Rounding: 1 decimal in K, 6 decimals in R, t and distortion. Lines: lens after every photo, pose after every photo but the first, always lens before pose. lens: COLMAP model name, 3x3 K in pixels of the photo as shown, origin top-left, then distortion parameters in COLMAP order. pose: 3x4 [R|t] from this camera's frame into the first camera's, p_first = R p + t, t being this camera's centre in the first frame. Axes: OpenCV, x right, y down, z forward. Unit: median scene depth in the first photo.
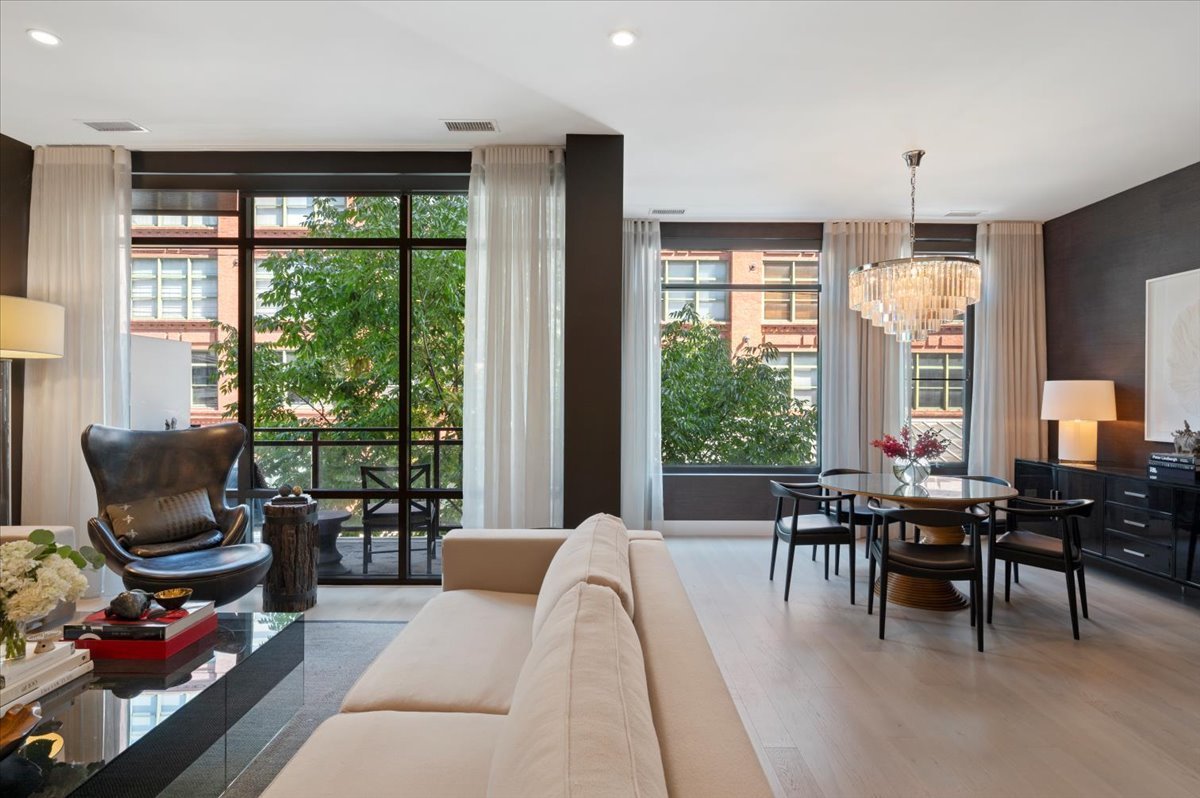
lens RADIAL K [[653.7, 0, 600.0], [0, 653.7, 399.0], [0, 0, 1]] dist [0.001037, 0.000079]
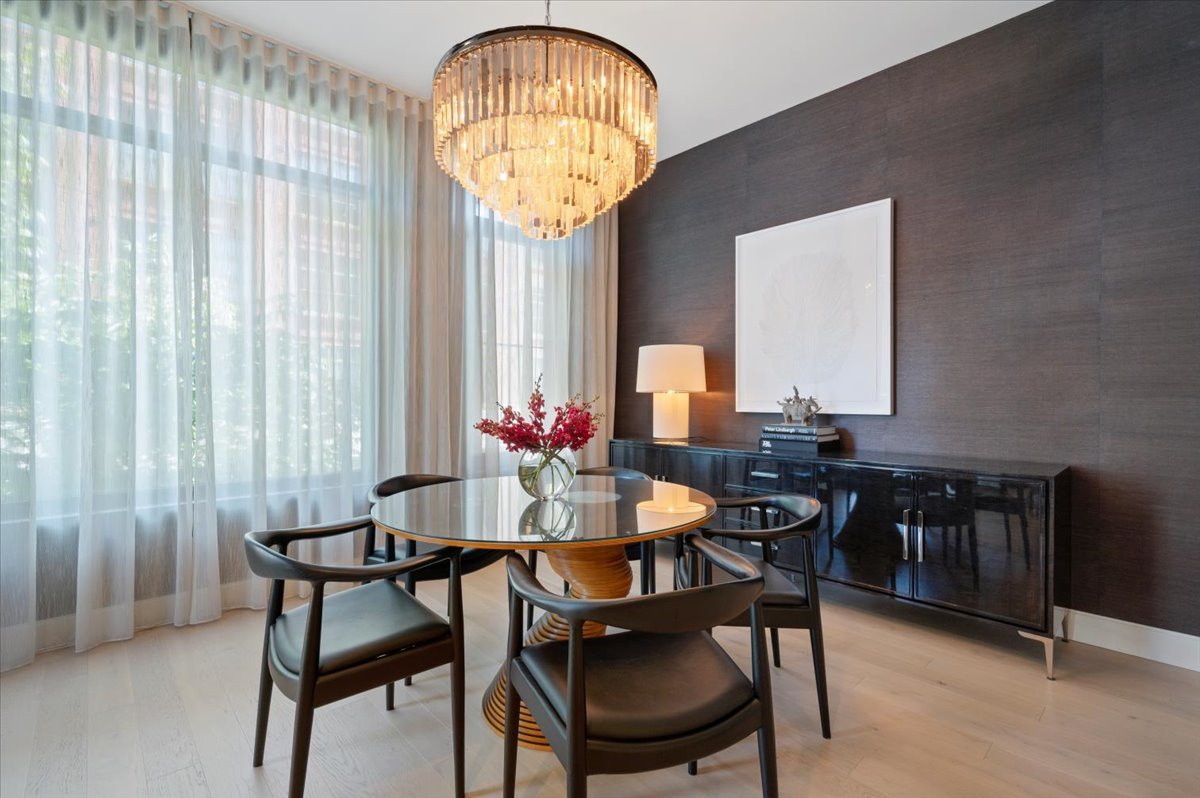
lens RADIAL K [[539.5, 0, 600.0], [0, 539.5, 399.0], [0, 0, 1]] dist [0.001032, 0.000215]
pose [[0.730057, -0.004930, 0.683369, 0.201271], [0.004423, 0.999987, 0.002490, 0.047322], [-0.683372, 0.001205, 0.730069, 0.644070]]
